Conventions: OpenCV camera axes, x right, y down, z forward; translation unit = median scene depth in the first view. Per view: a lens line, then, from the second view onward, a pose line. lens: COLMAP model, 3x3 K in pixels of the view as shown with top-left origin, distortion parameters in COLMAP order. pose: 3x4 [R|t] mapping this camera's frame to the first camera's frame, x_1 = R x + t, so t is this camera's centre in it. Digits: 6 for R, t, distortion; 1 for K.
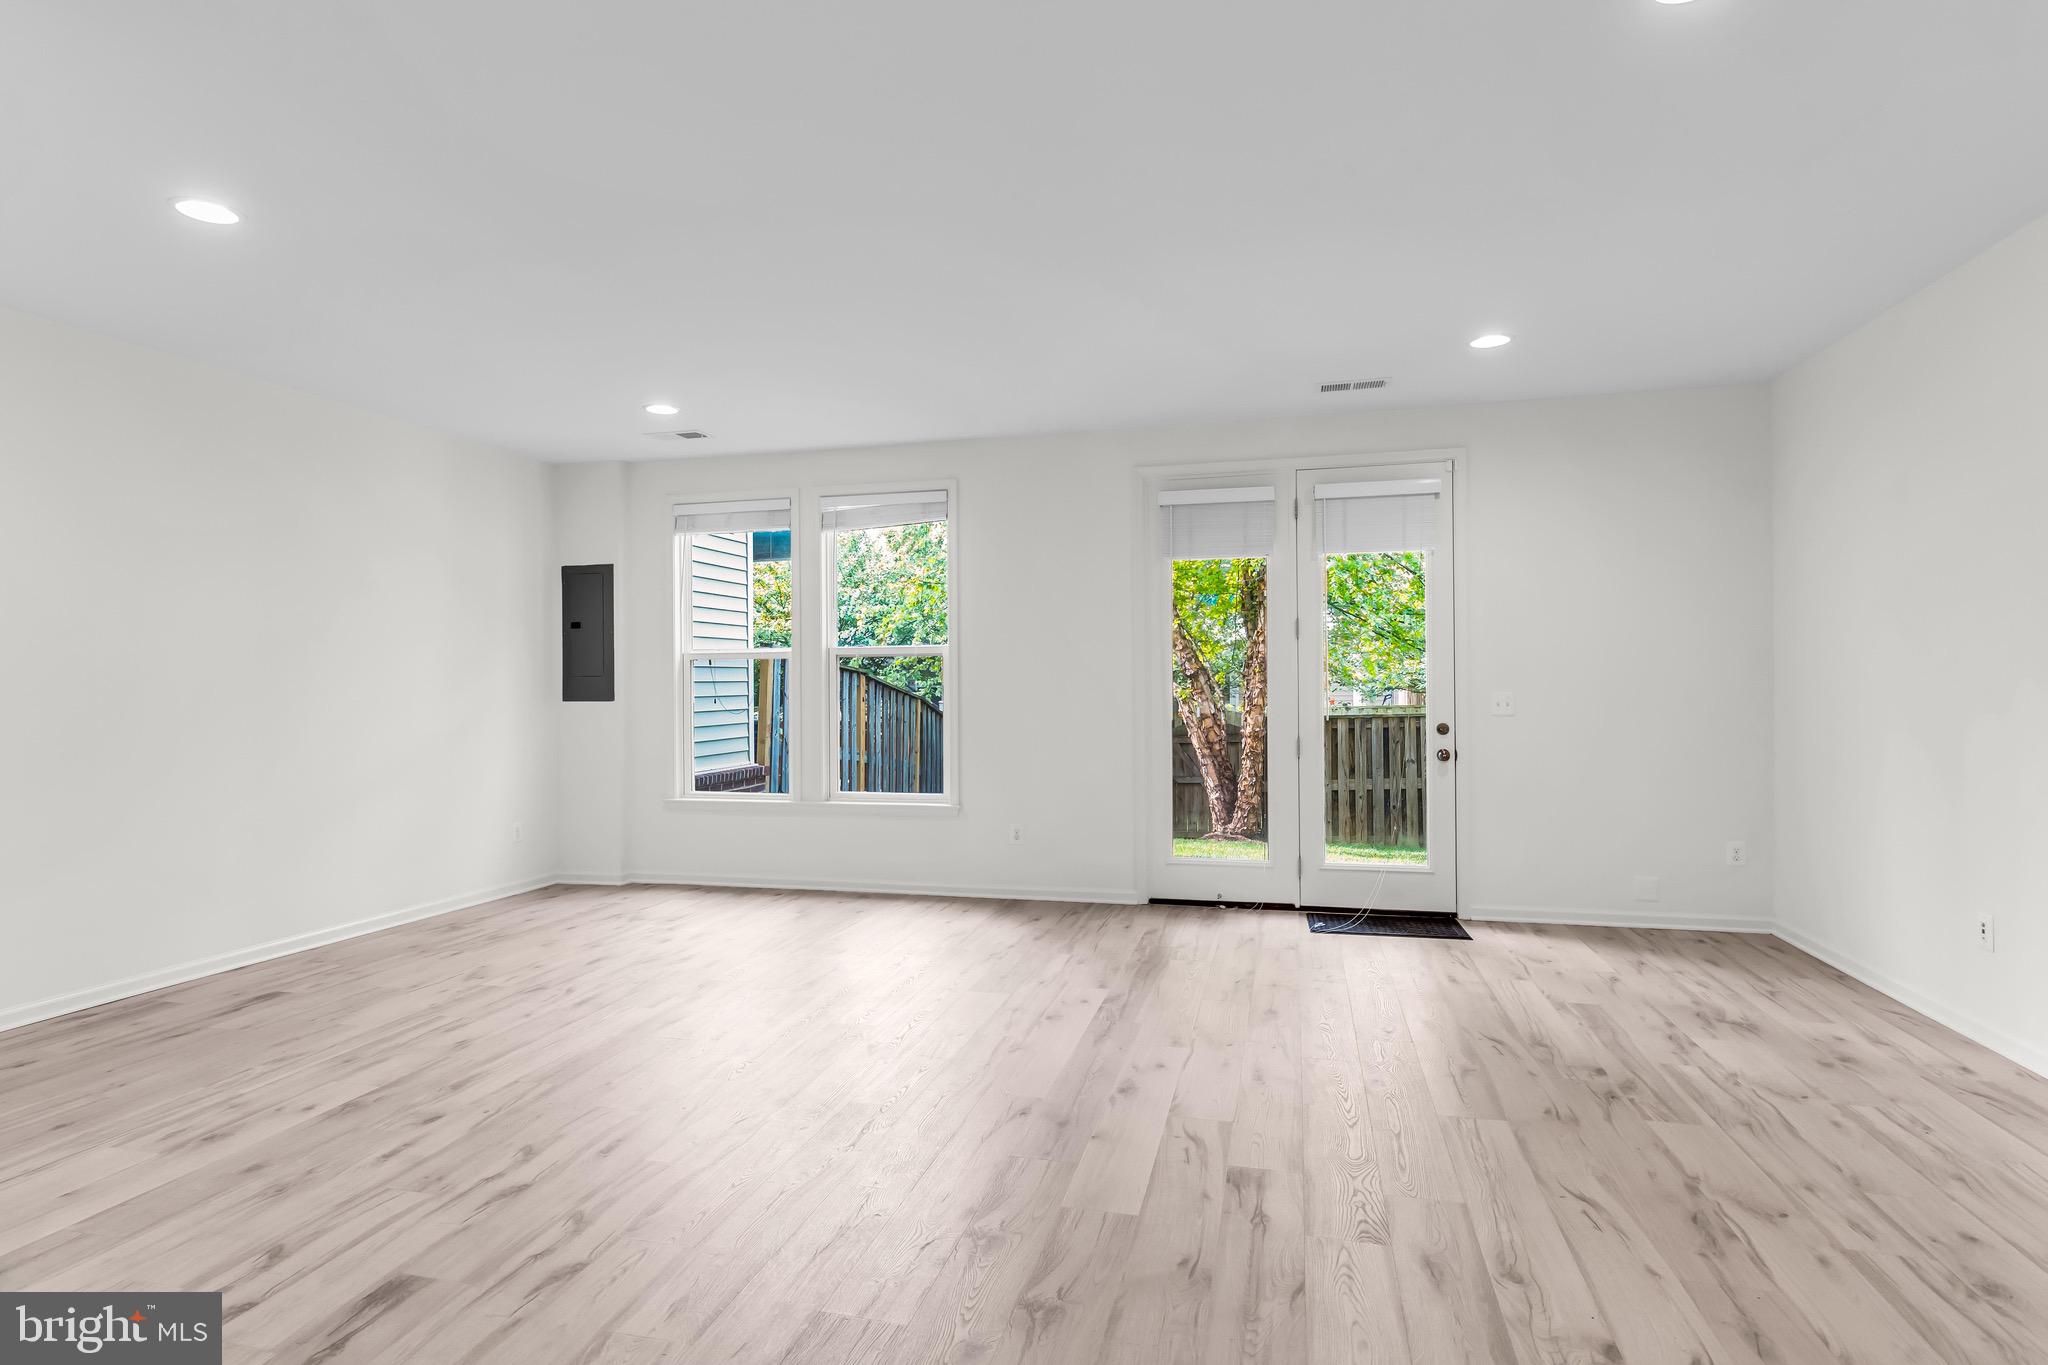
lens RADIAL K [[1072.2, 0, 1008.3], [0, 1072.2, 687.1], [0, 0, 1]] dist [-0.003812, 0.001908]
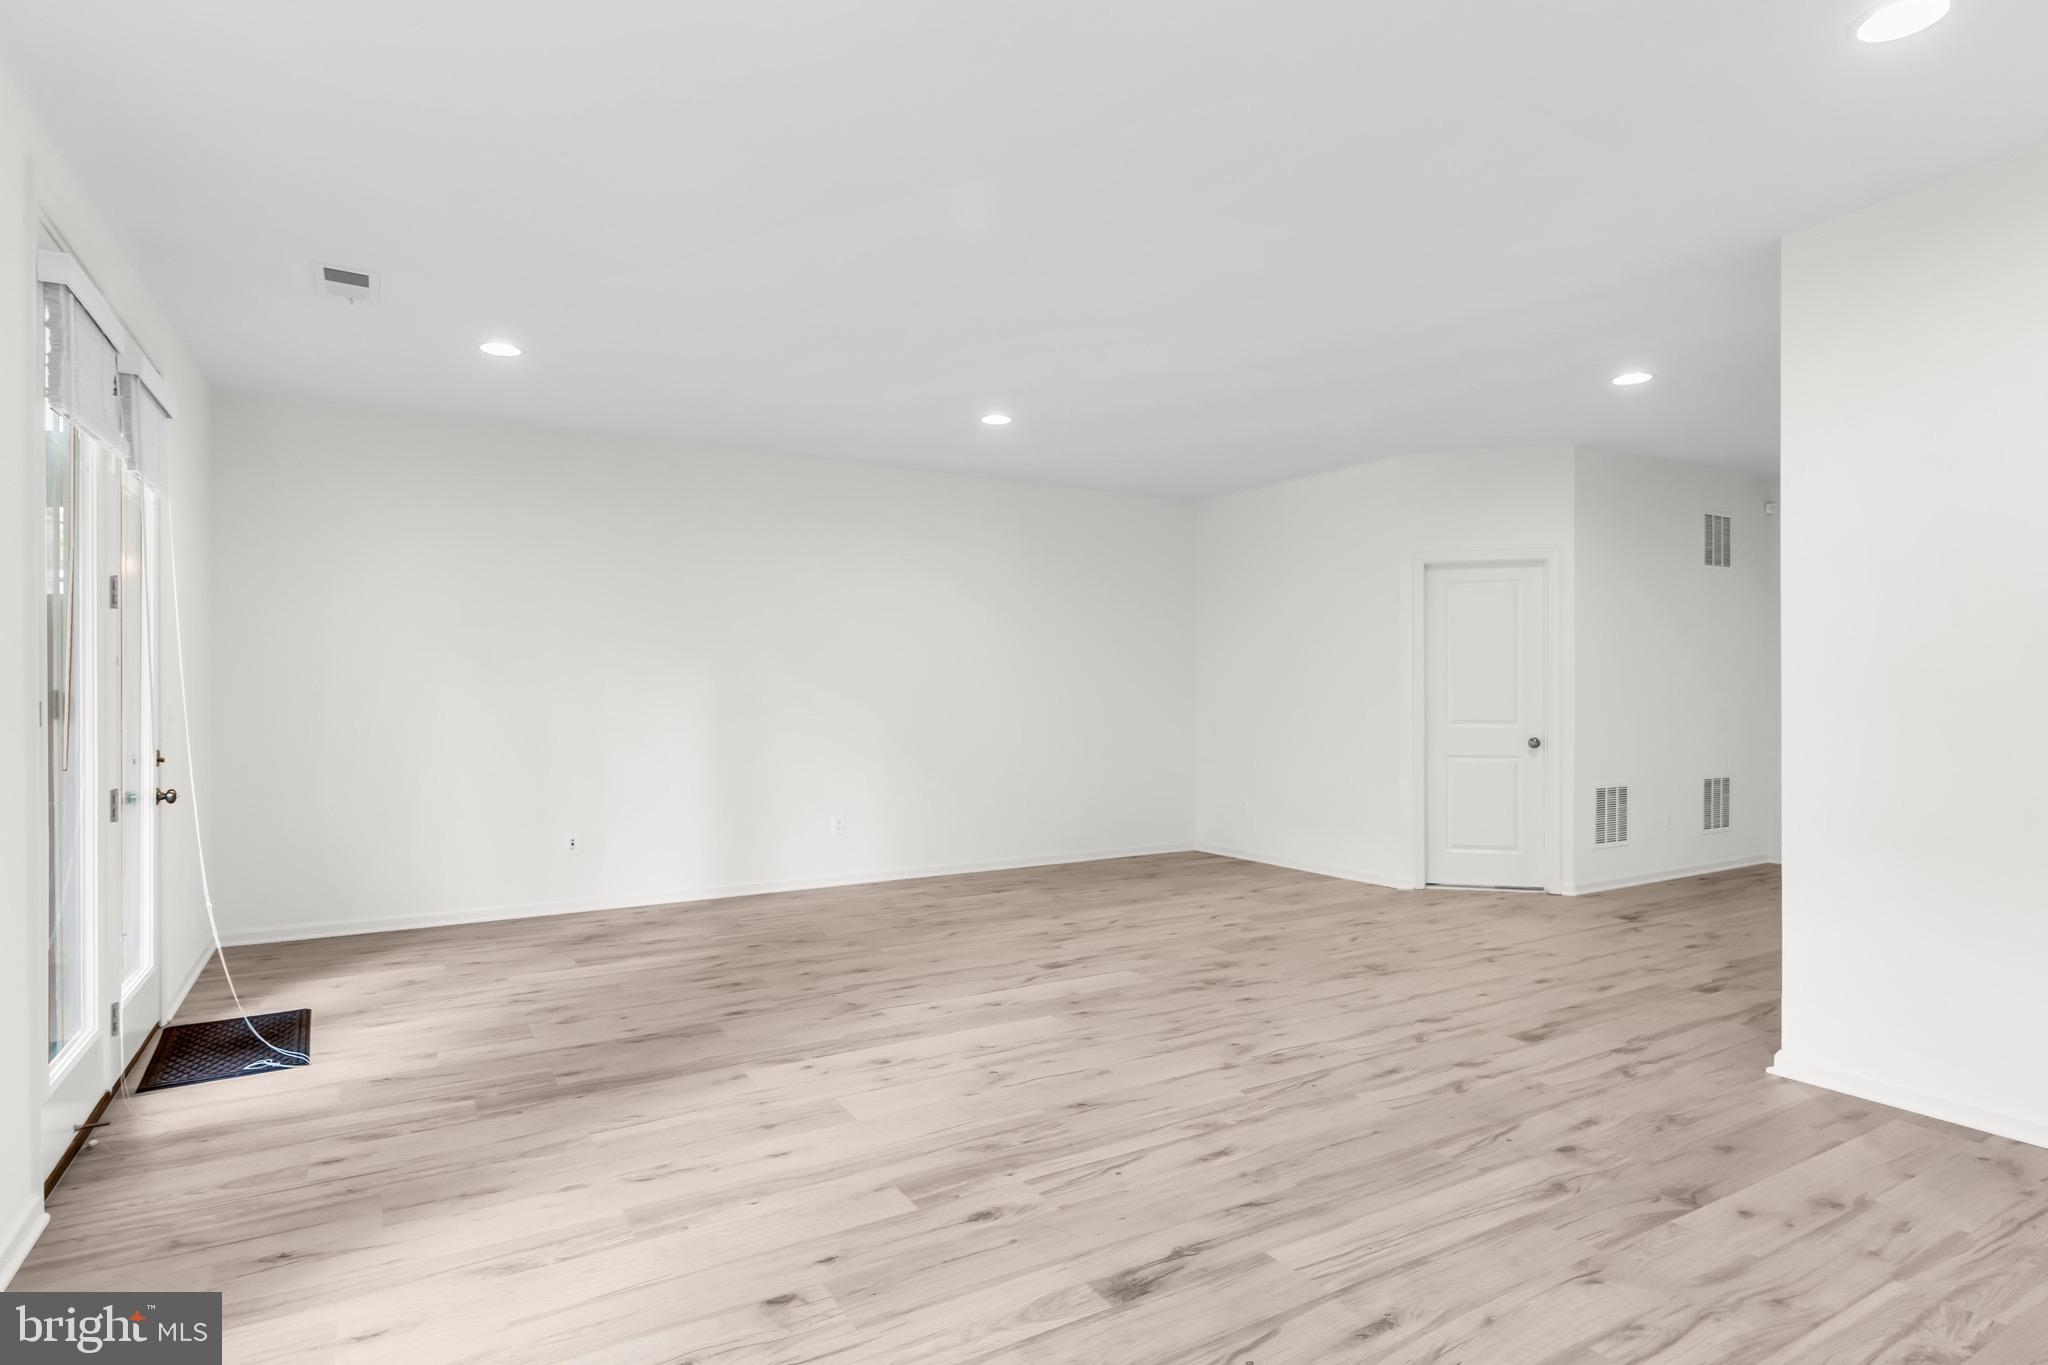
lens RADIAL K [[1072.2, 0, 1008.3], [0, 1072.2, 687.1], [0, 0, 1]] dist [-0.003812, 0.001908]
pose [[-0.711838, 0.012145, 0.702239, -0.938874], [0.010447, 0.999923, -0.006703, 0.005442], [-0.702266, 0.002565, -0.711910, 2.208276]]
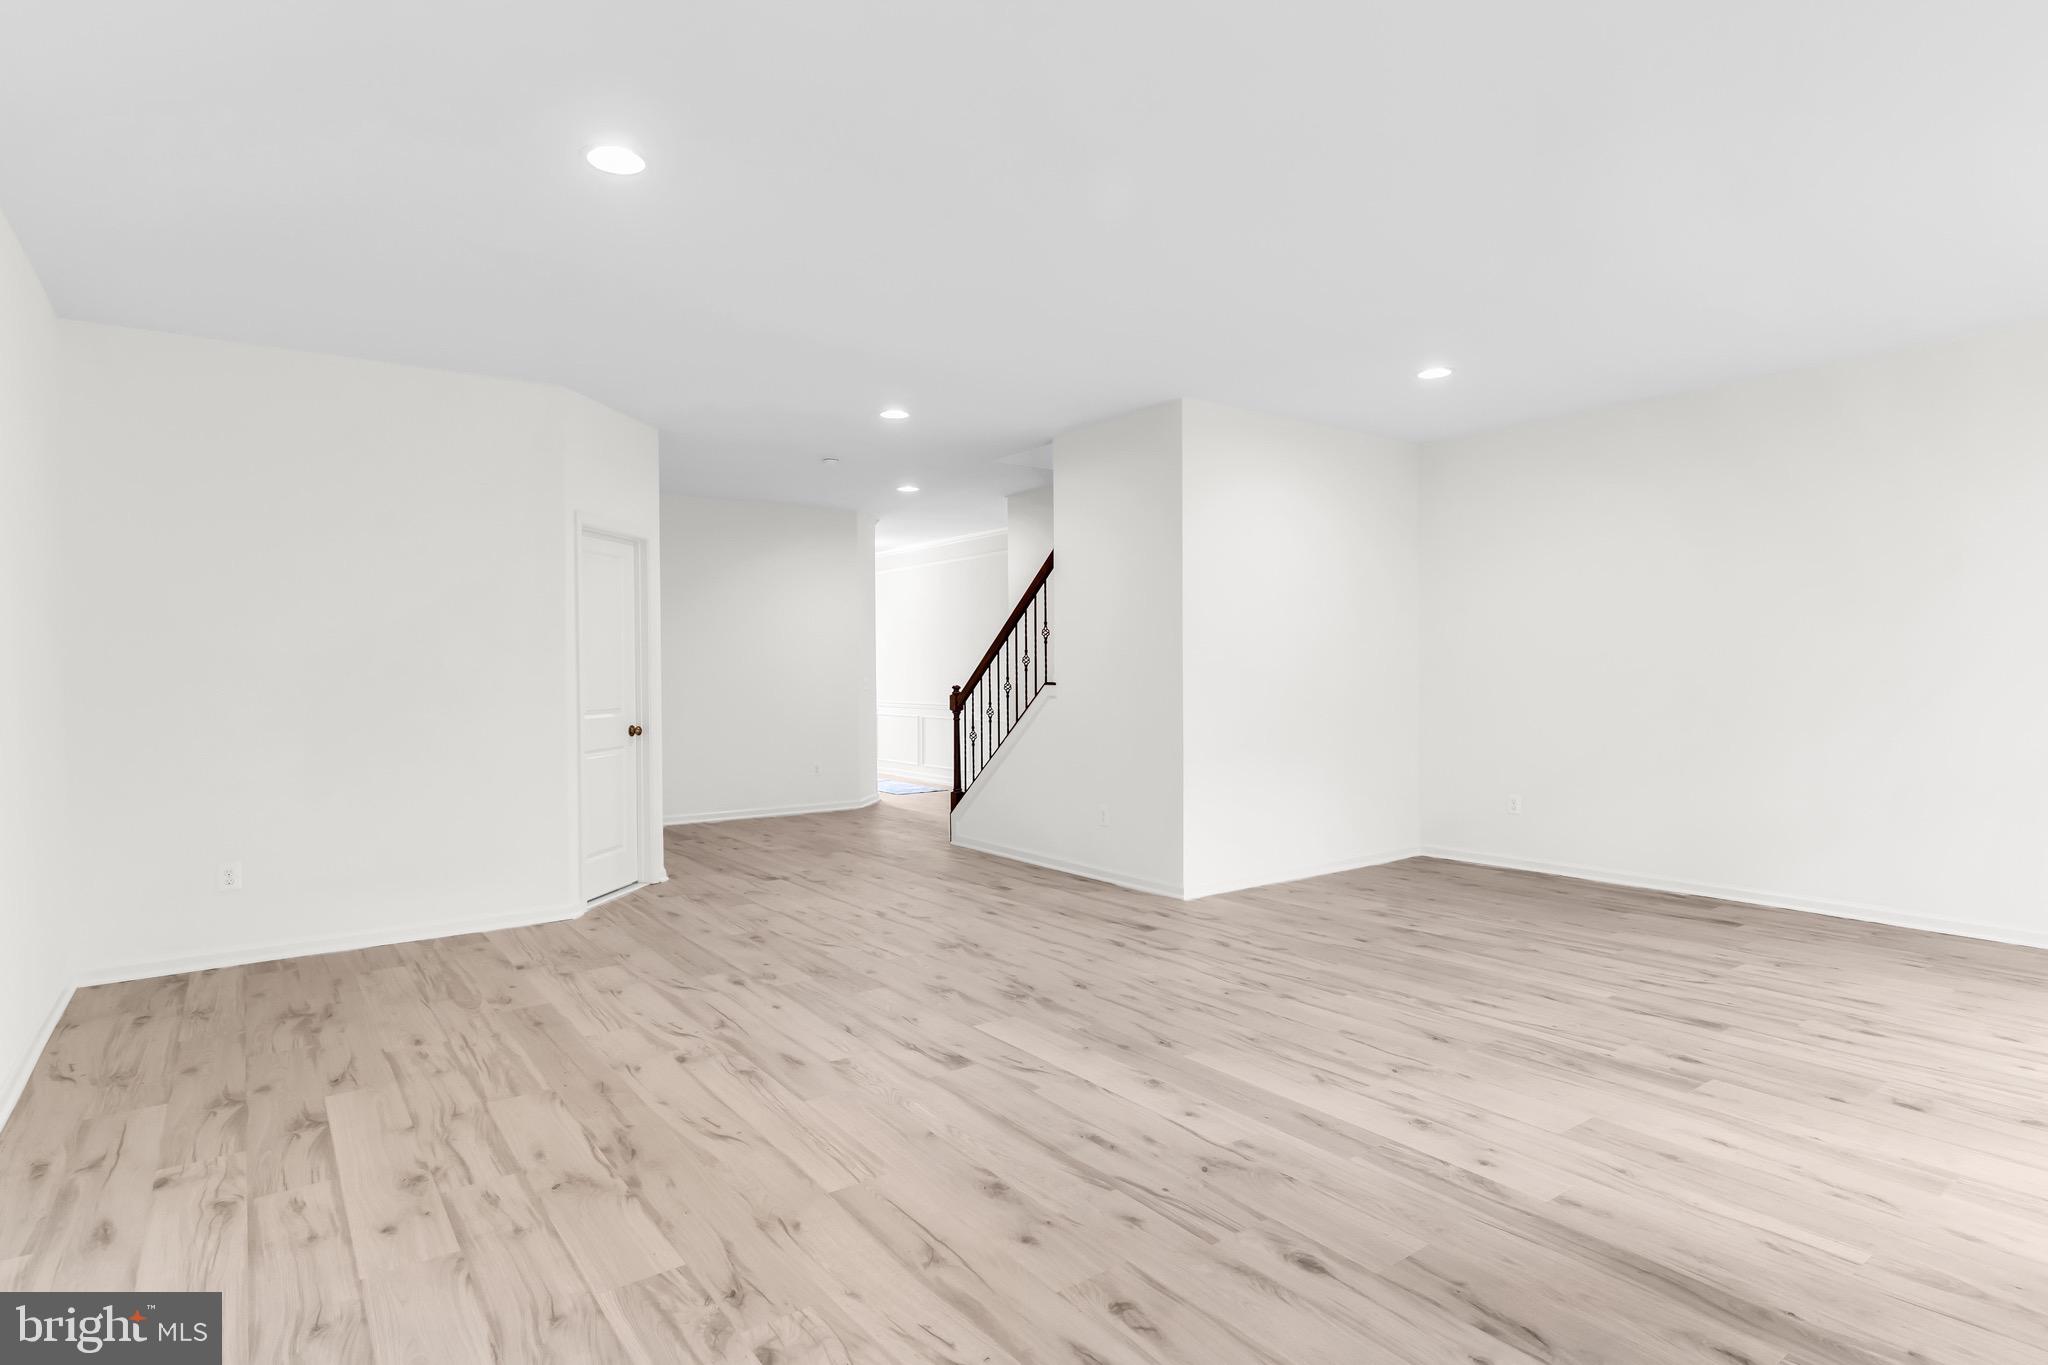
lens RADIAL K [[1072.2, 0, 1008.3], [0, 1072.2, 687.1], [0, 0, 1]] dist [-0.003812, 0.001908]
pose [[-0.636057, 0.027608, -0.771148, 1.086630], [0.014108, 0.999609, 0.024150, -0.010991], [0.771513, 0.004481, -0.636198, 1.760988]]
